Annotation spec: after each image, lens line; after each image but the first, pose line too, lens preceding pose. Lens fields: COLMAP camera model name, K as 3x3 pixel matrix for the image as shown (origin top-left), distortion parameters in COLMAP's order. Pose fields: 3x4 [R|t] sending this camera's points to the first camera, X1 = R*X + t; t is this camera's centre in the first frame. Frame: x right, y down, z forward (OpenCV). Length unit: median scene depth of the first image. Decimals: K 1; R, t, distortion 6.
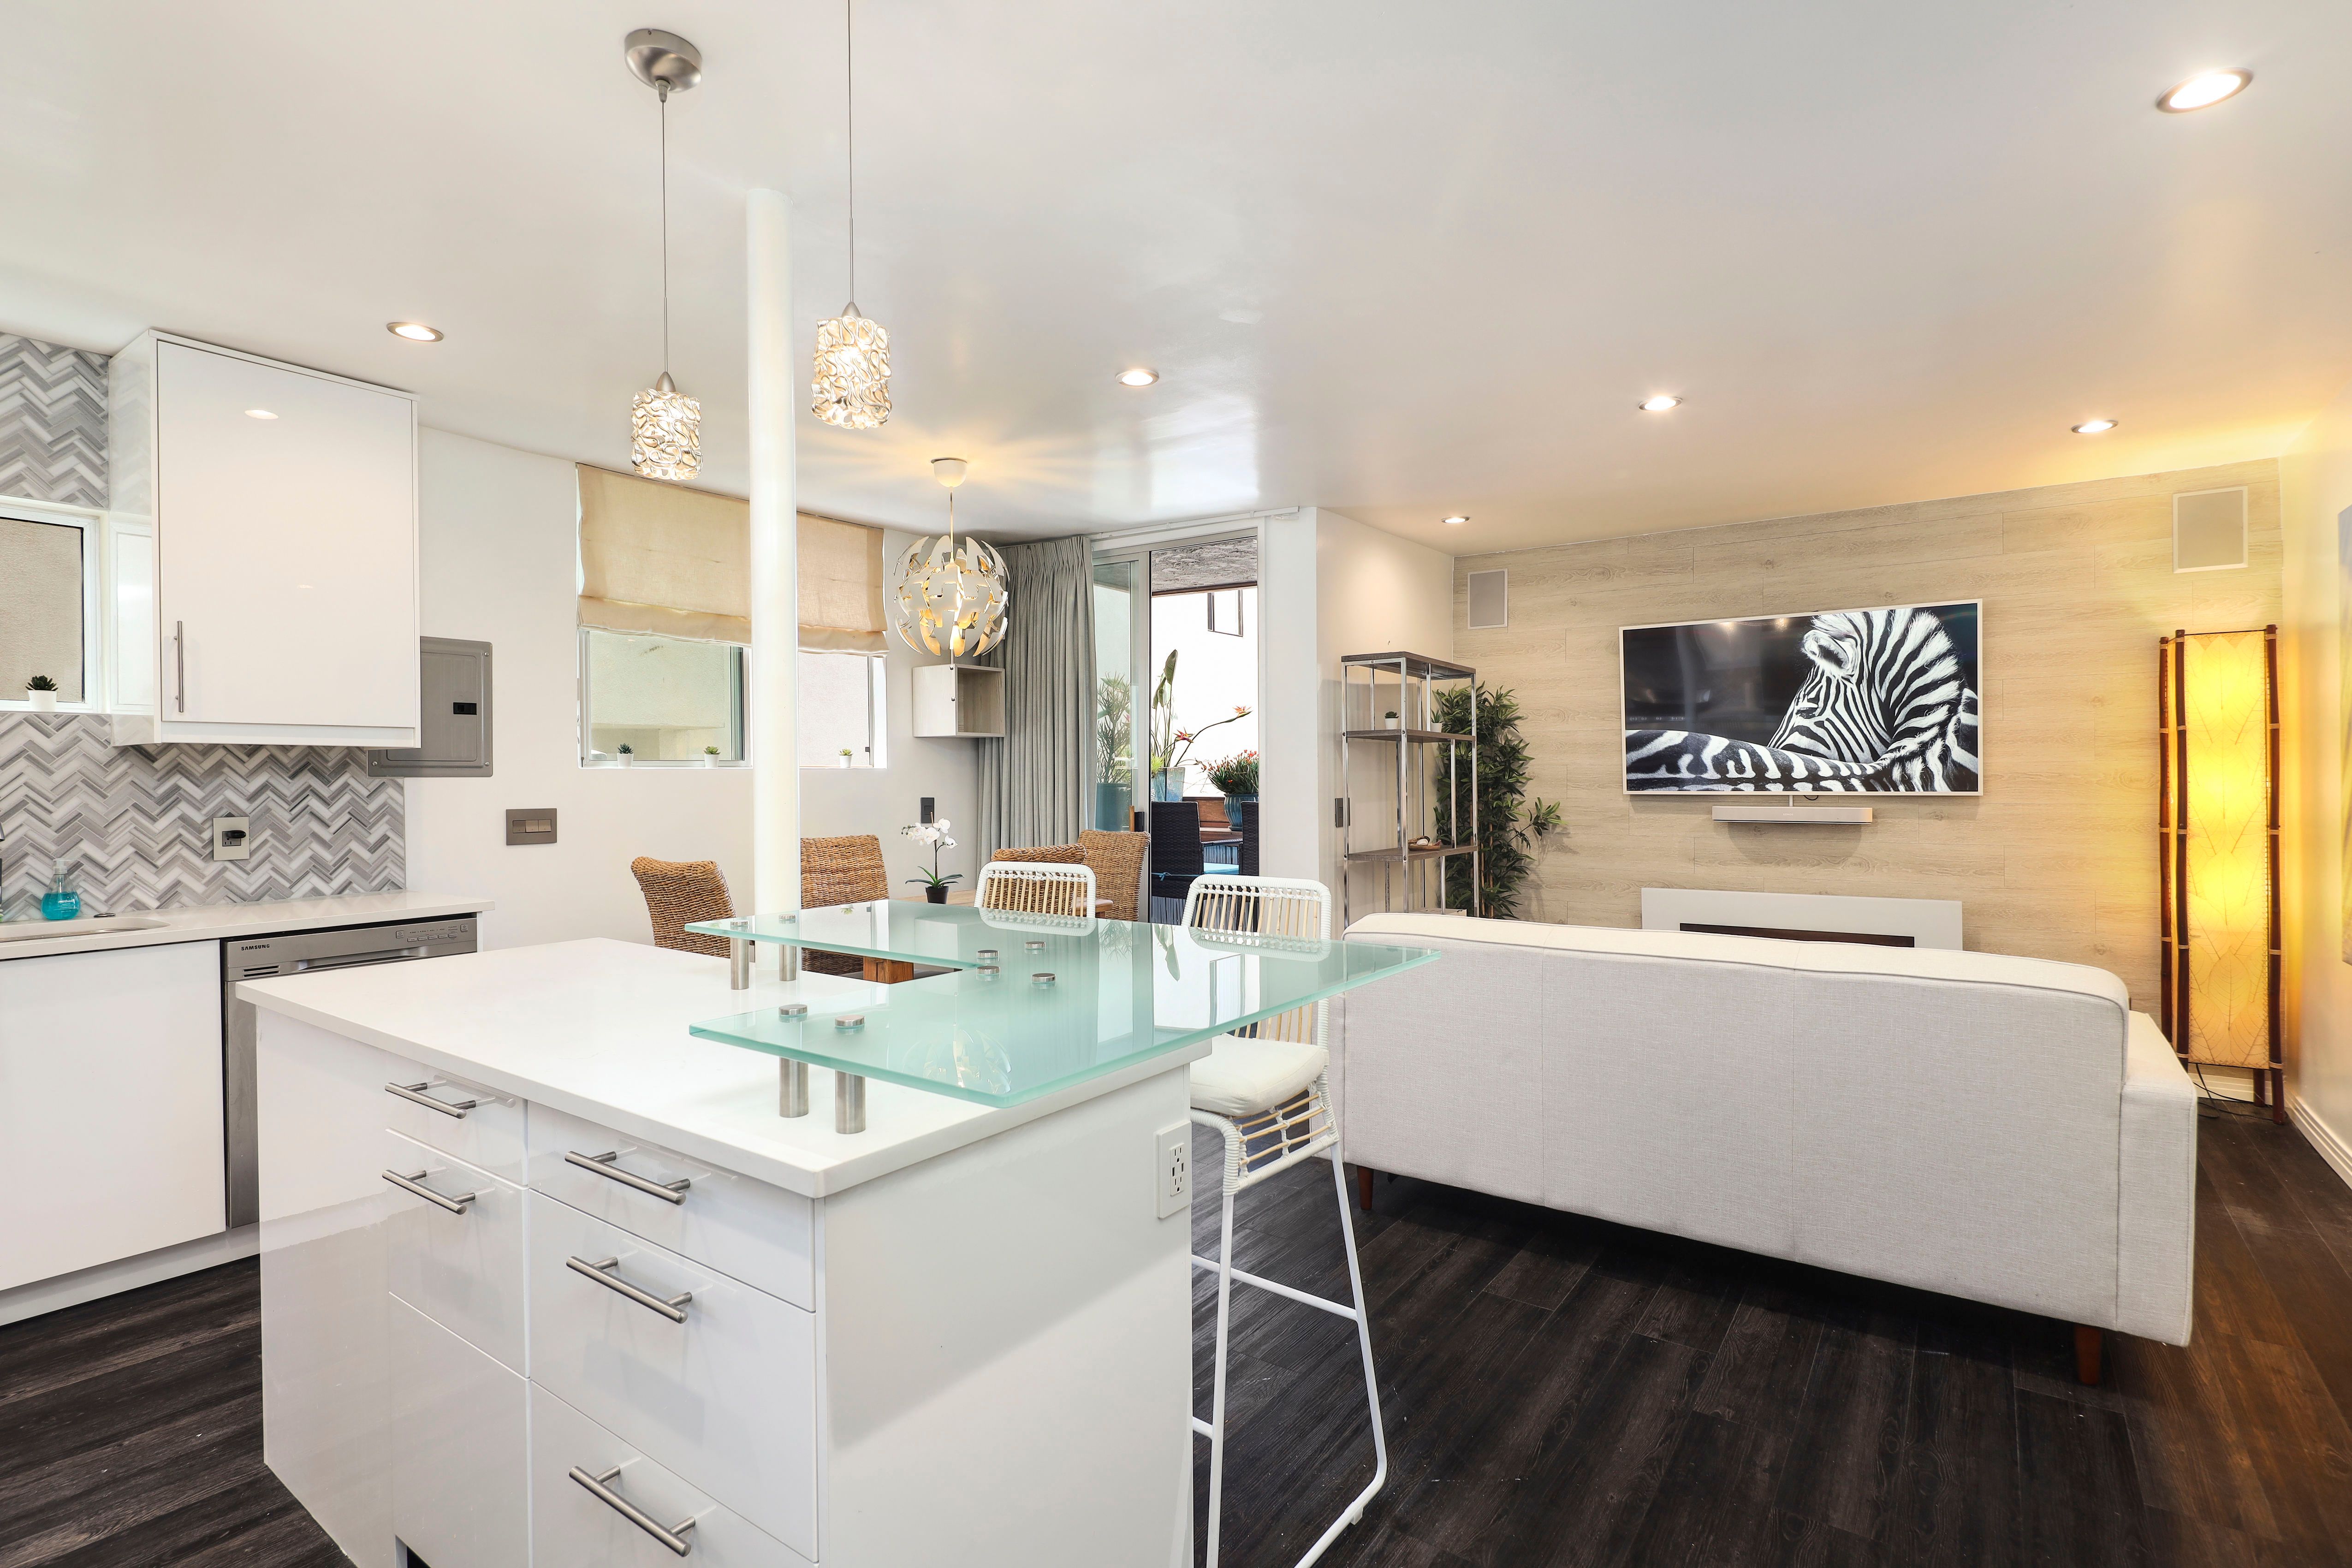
lens RADIAL K [[1116.1, 0, 1144.9], [0, 1116.1, 782.3], [0, 0, 1]] dist [0.000781, -0.000190]
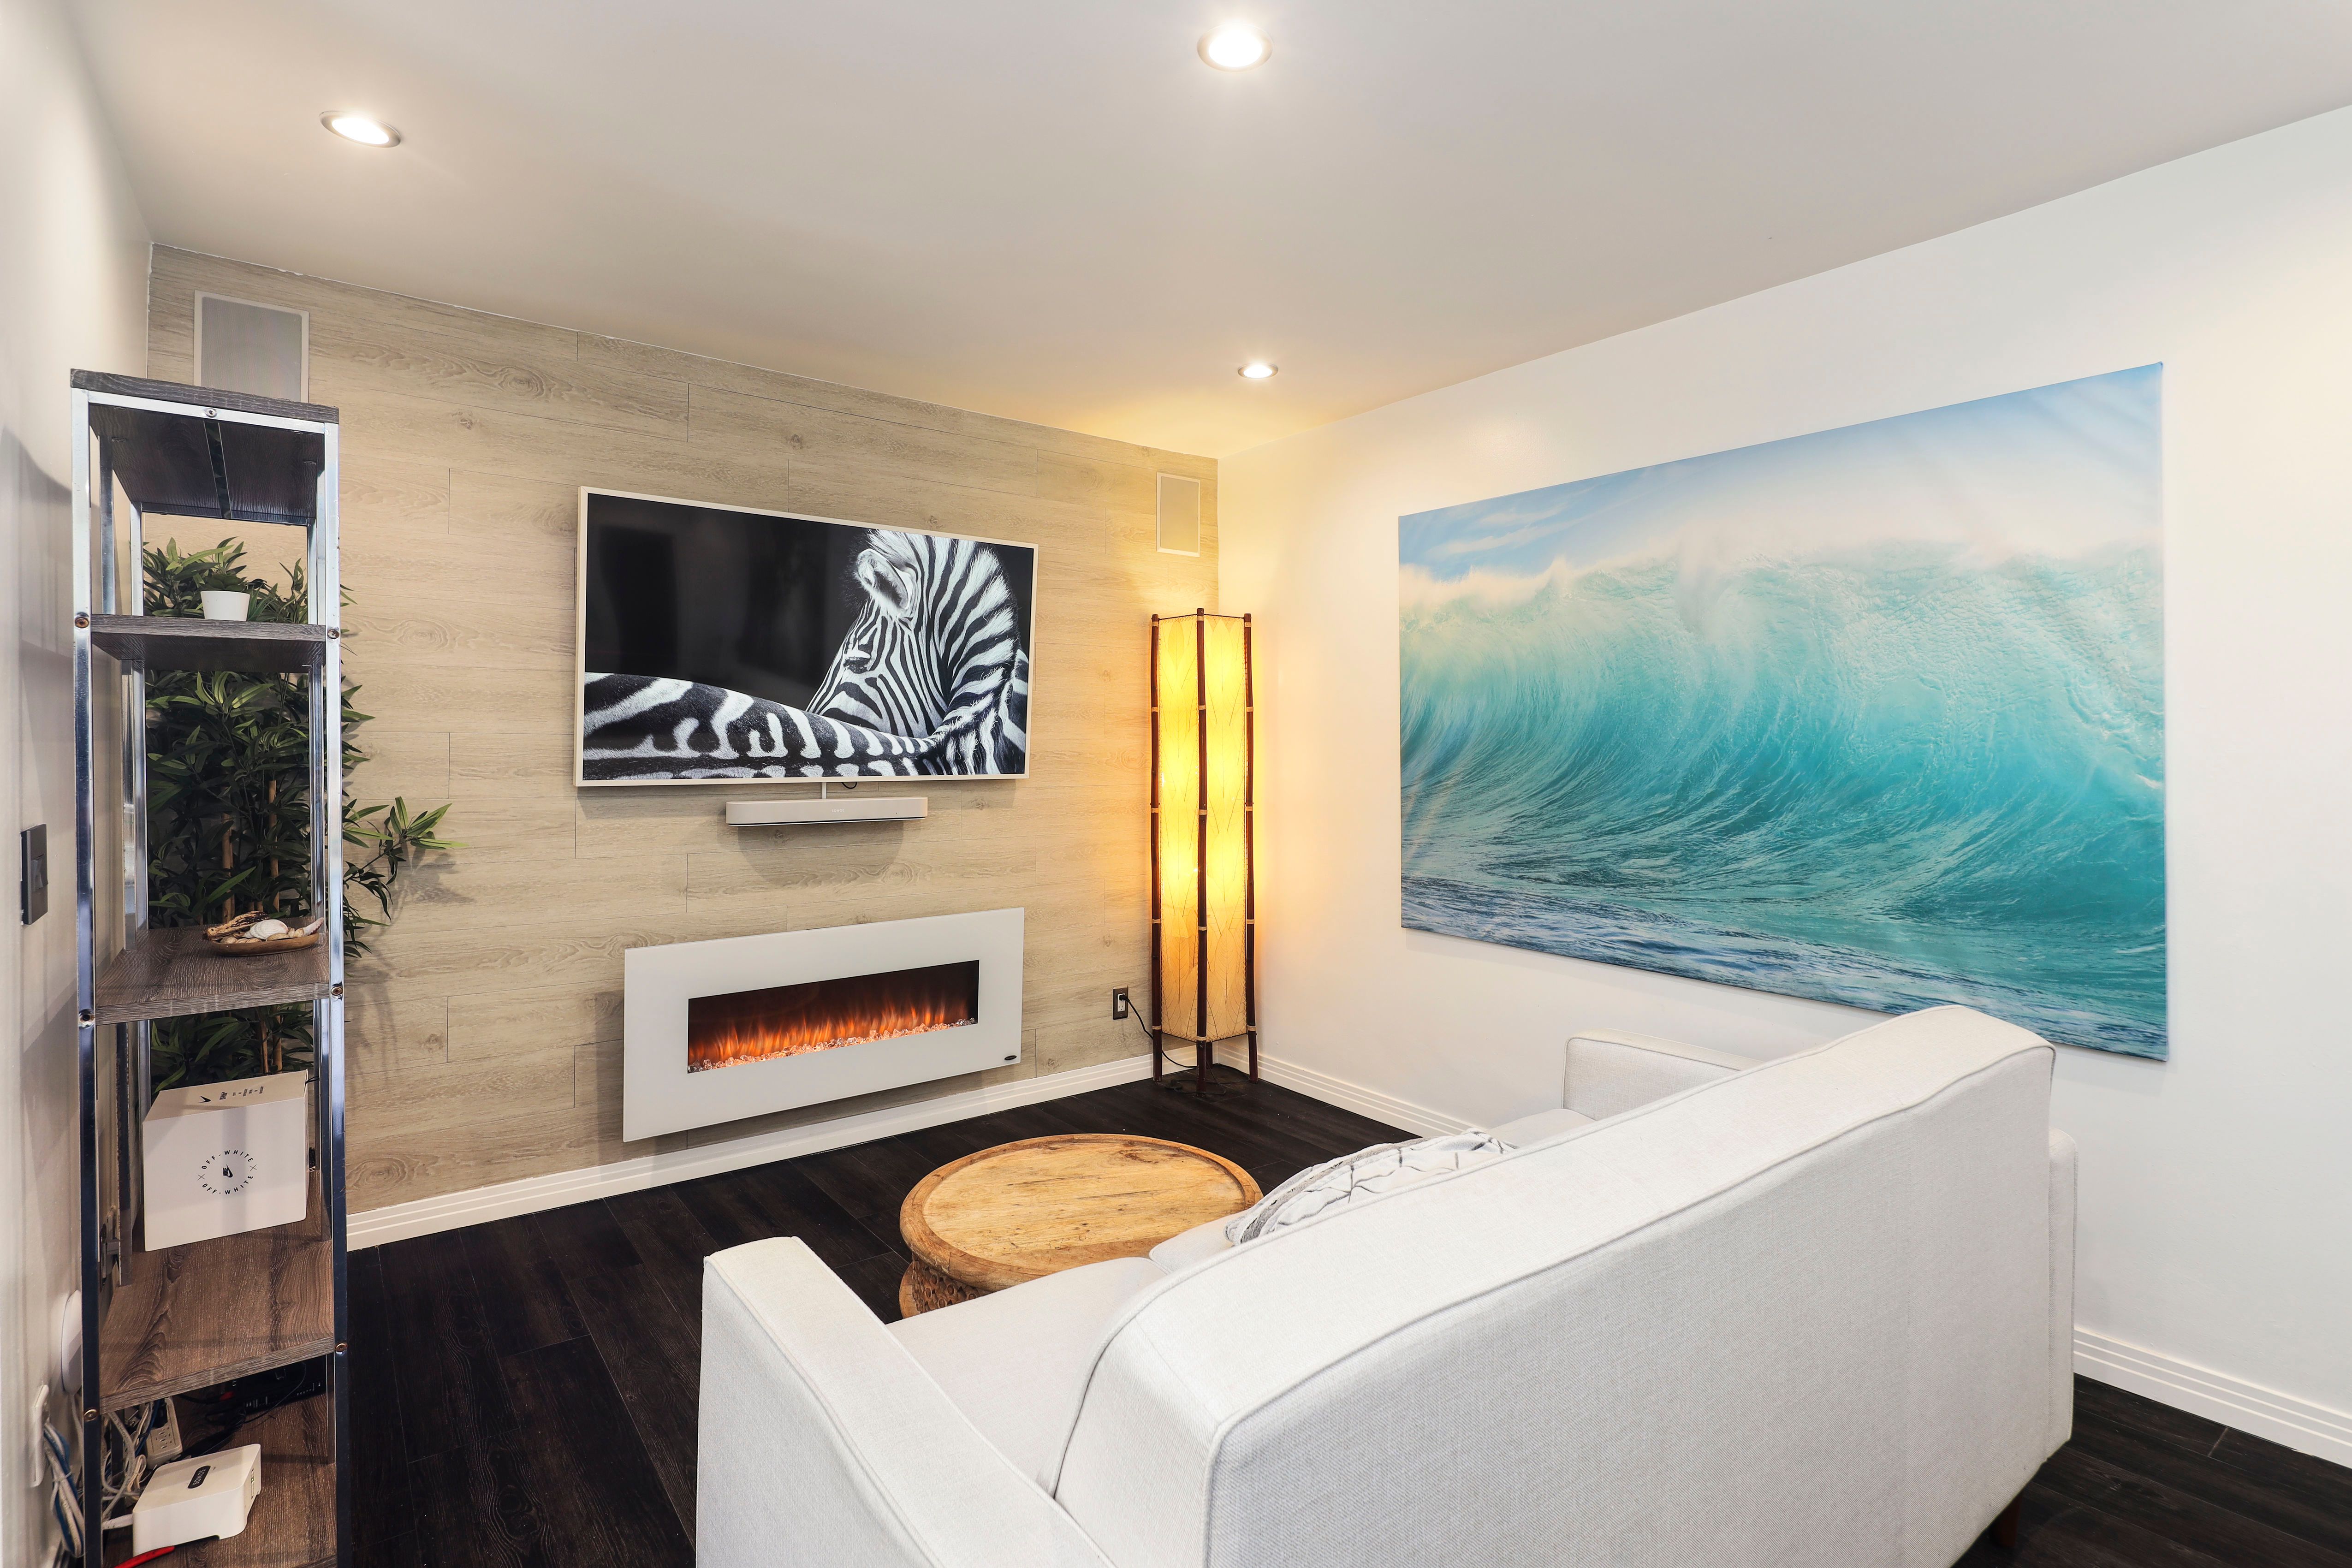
lens RADIAL K [[1146.5, 0, 1169.6], [0, 1146.5, 745.0], [0, 0, 1]] dist [0.001500, -0.000316]
pose [[0.269782, 0.008207, 0.962886, -0.051265], [0.001348, 0.999959, -0.008901, -0.005235], [-0.962920, 0.003699, 0.269760, 0.639716]]
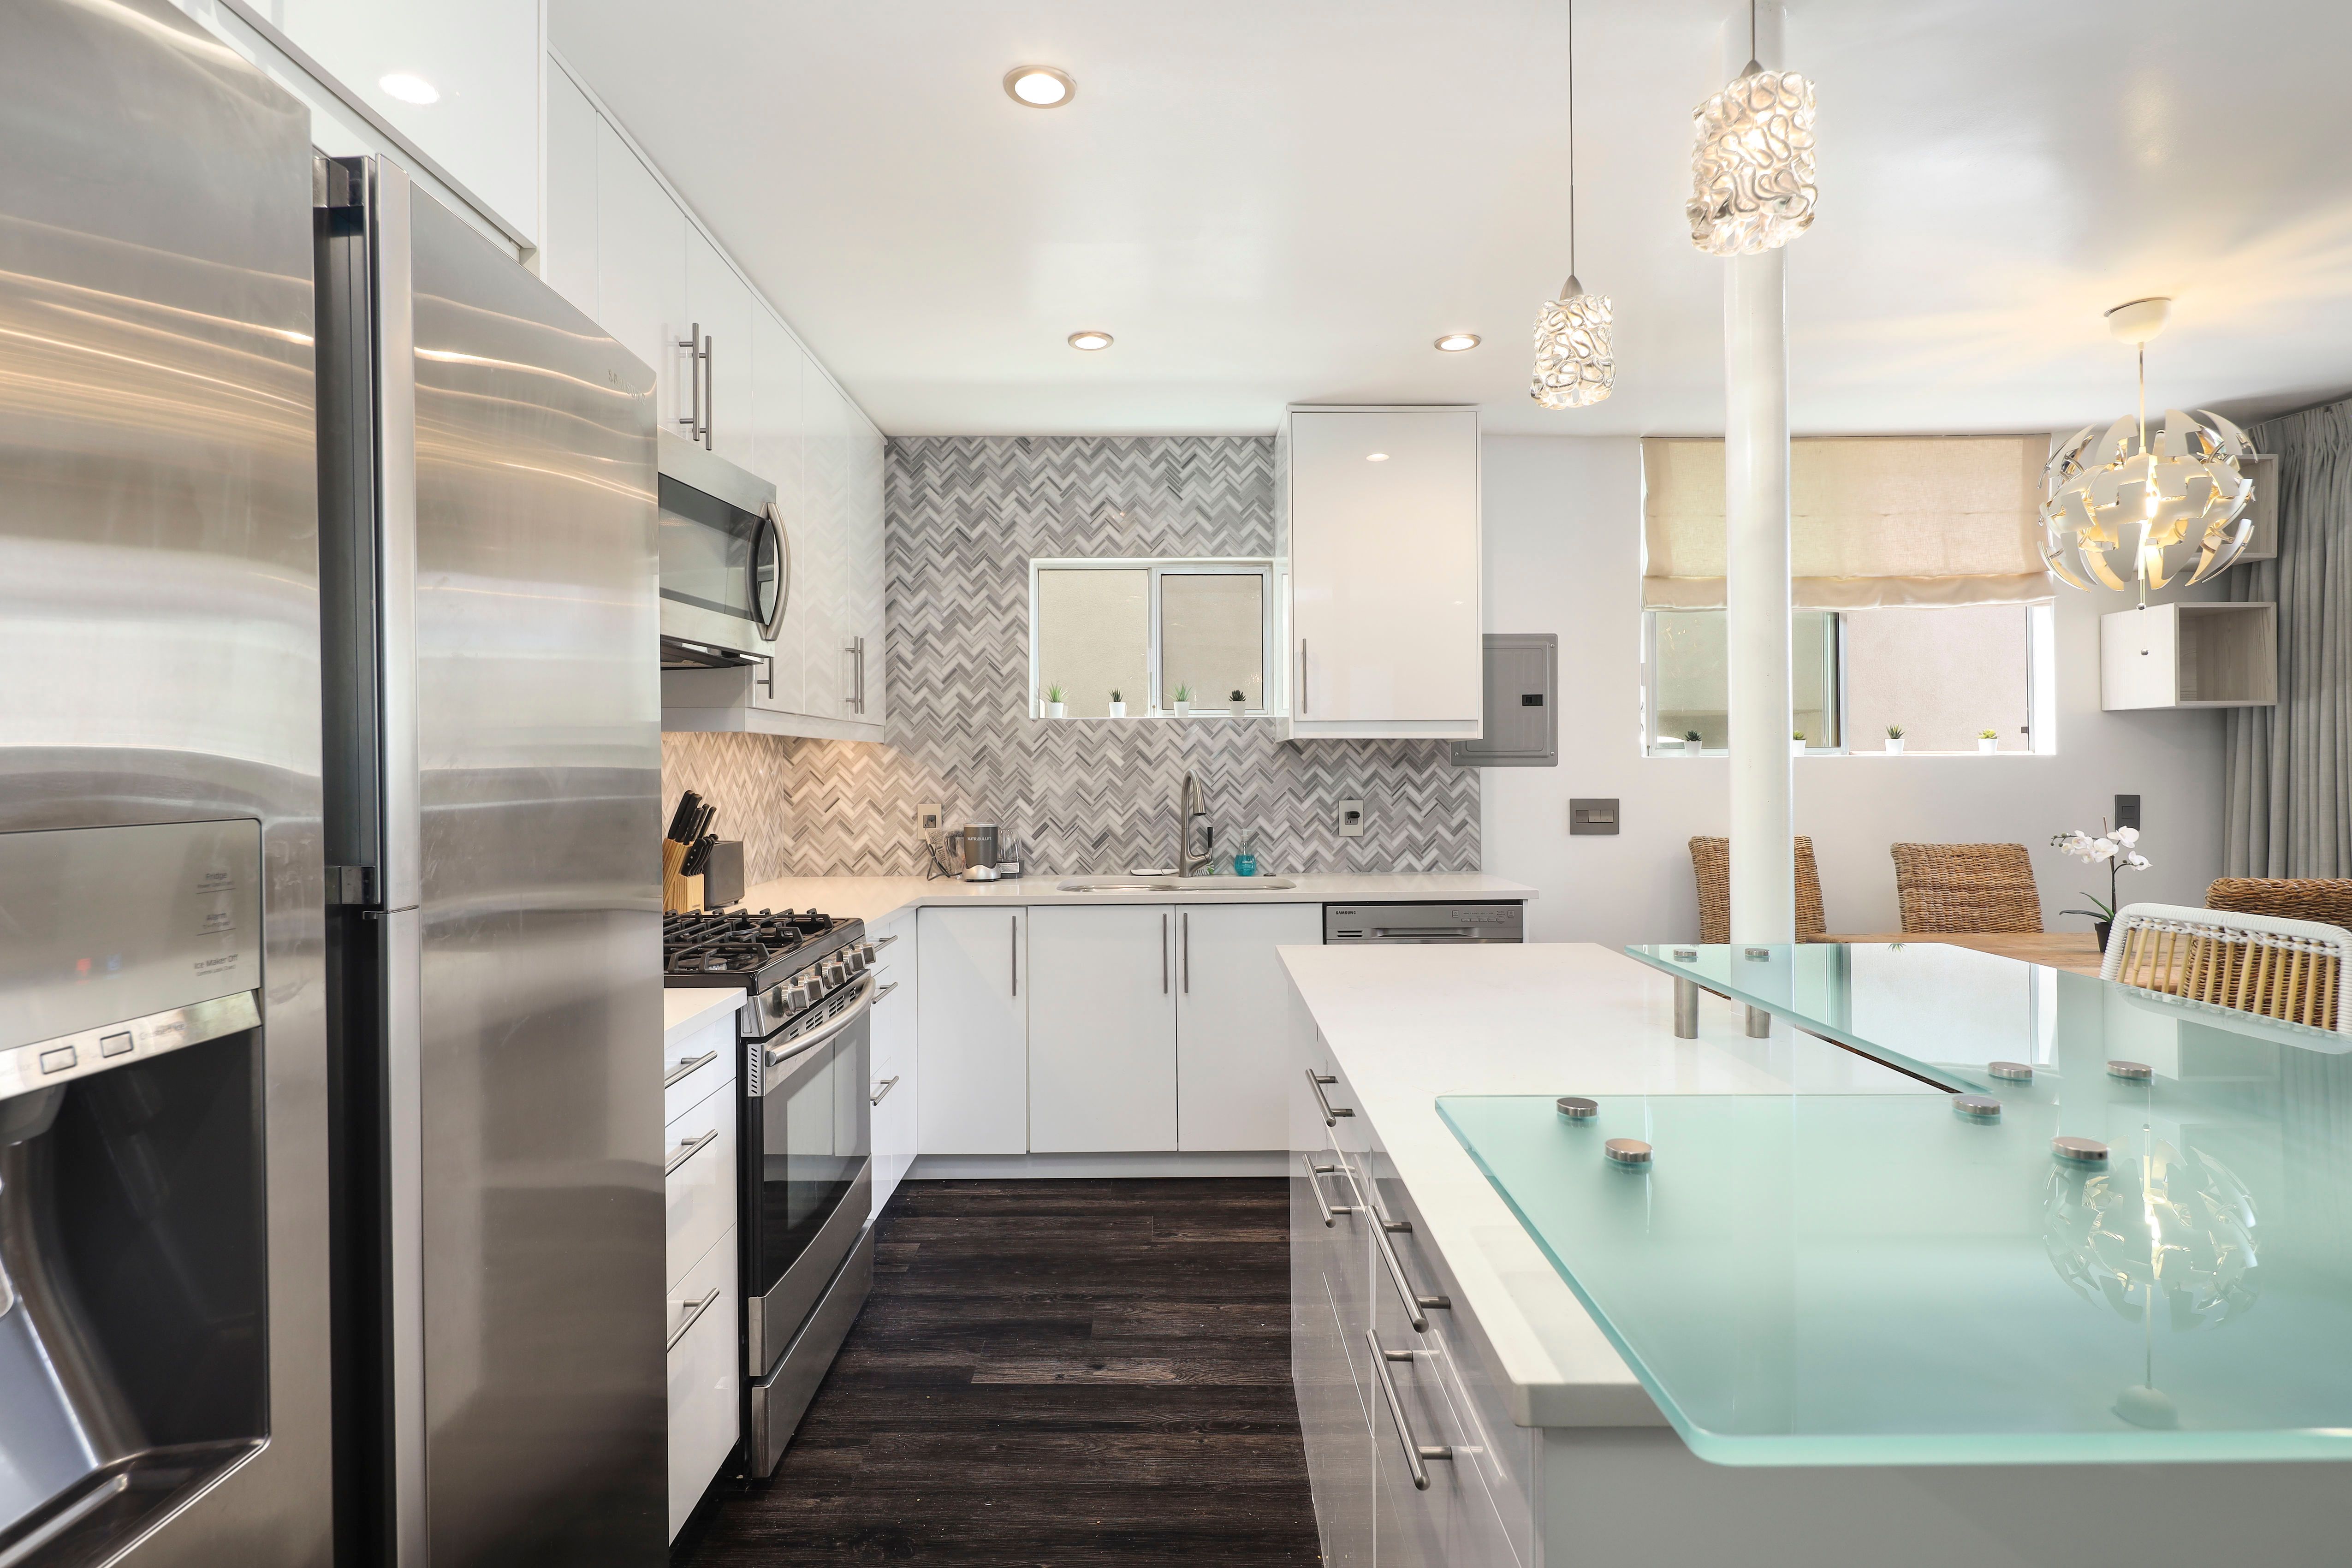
lens RADIAL K [[1117.6, 0, 1188.1], [0, 1117.6, 768.7], [0, 0, 1]] dist [0.002066, -0.000039]
pose [[0.599438, 0.000848, -0.800421, 0.022177], [-0.003549, 0.999992, -0.001599, 0.000111], [0.800414, 0.003800, 0.599436, 0.101597]]
